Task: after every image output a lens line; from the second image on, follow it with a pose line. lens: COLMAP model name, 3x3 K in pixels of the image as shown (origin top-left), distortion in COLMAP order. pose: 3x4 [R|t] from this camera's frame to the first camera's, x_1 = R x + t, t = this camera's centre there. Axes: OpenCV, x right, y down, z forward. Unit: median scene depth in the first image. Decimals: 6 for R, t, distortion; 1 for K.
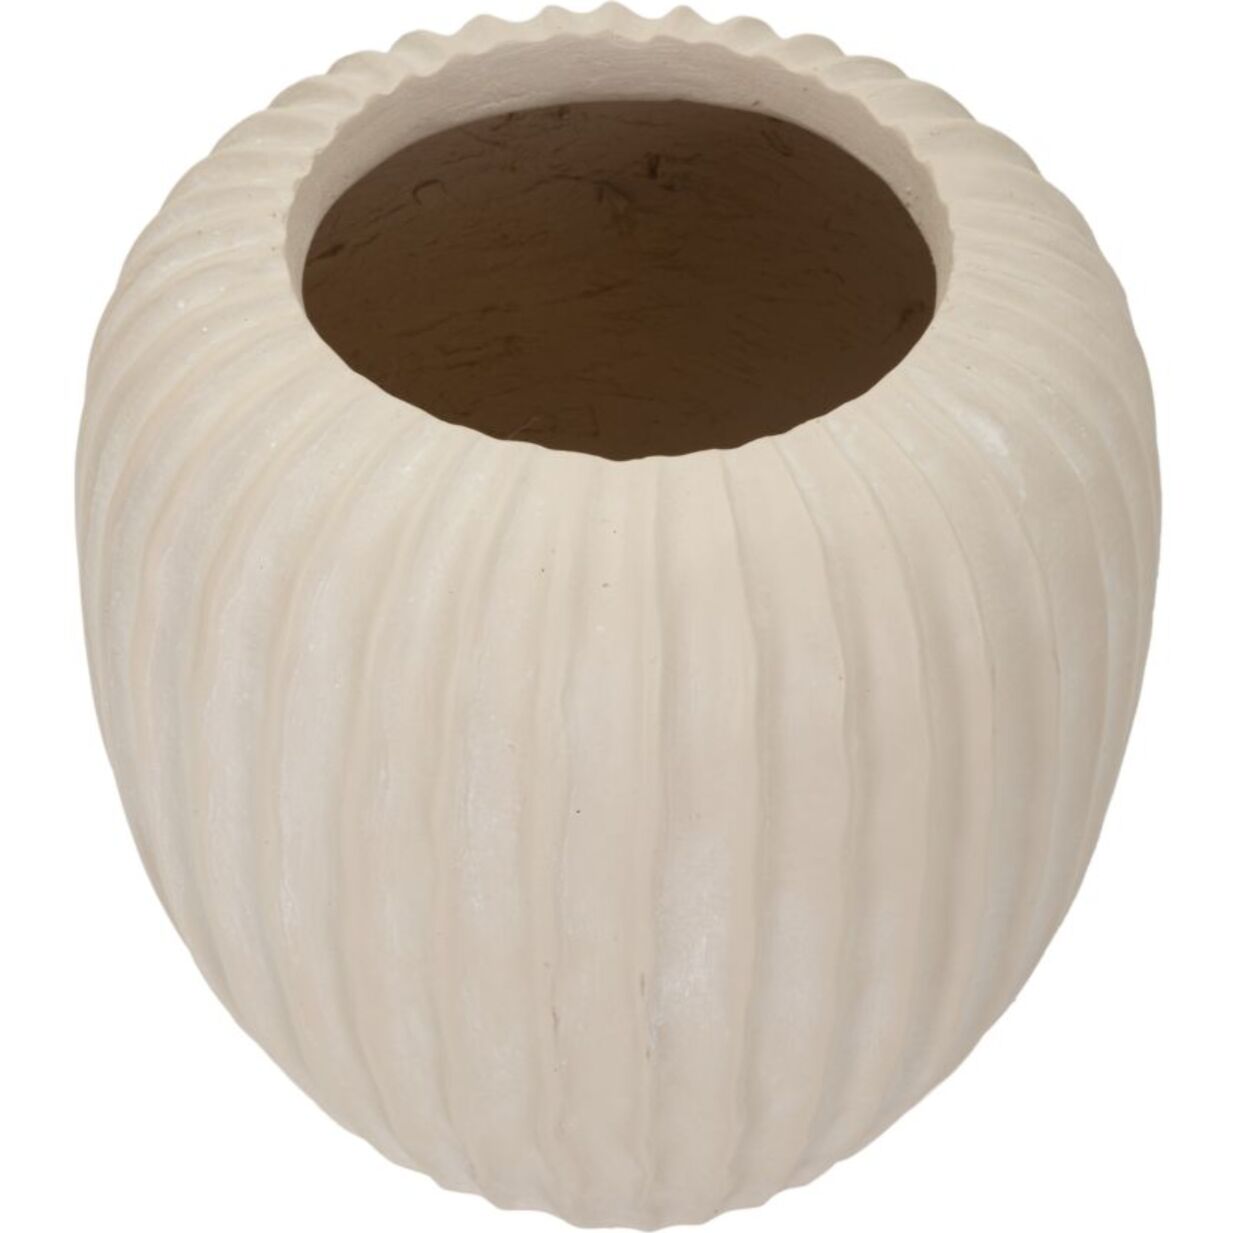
lens RADIAL K [[3216.8, 0, 650.5], [0, 3216.8, 639.7], [0, 0, 1]] dist [0.019860, 0.000000]
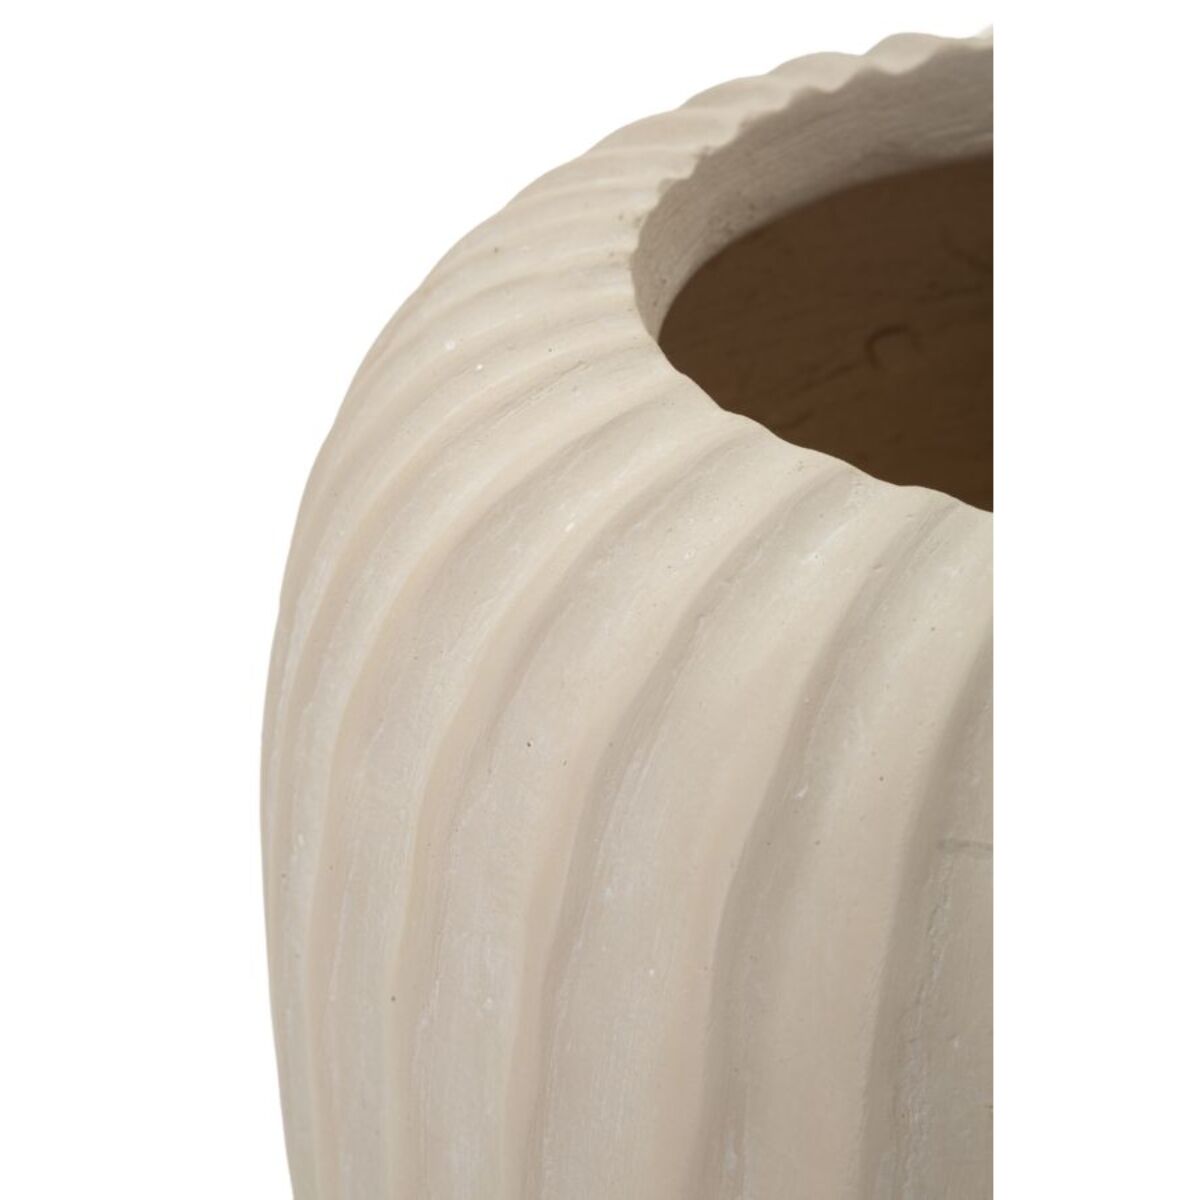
lens RADIAL K [[3039.5, 0, 595.9], [0, 3039.5, 595.9], [0, 0, 1]] dist [0.286428, 0.000000]
pose [[0.984159, 0.034468, -0.173905, -0.022326], [-0.074402, 0.970656, -0.228671, 0.064635], [0.160920, 0.237987, 0.957845, 0.490345]]
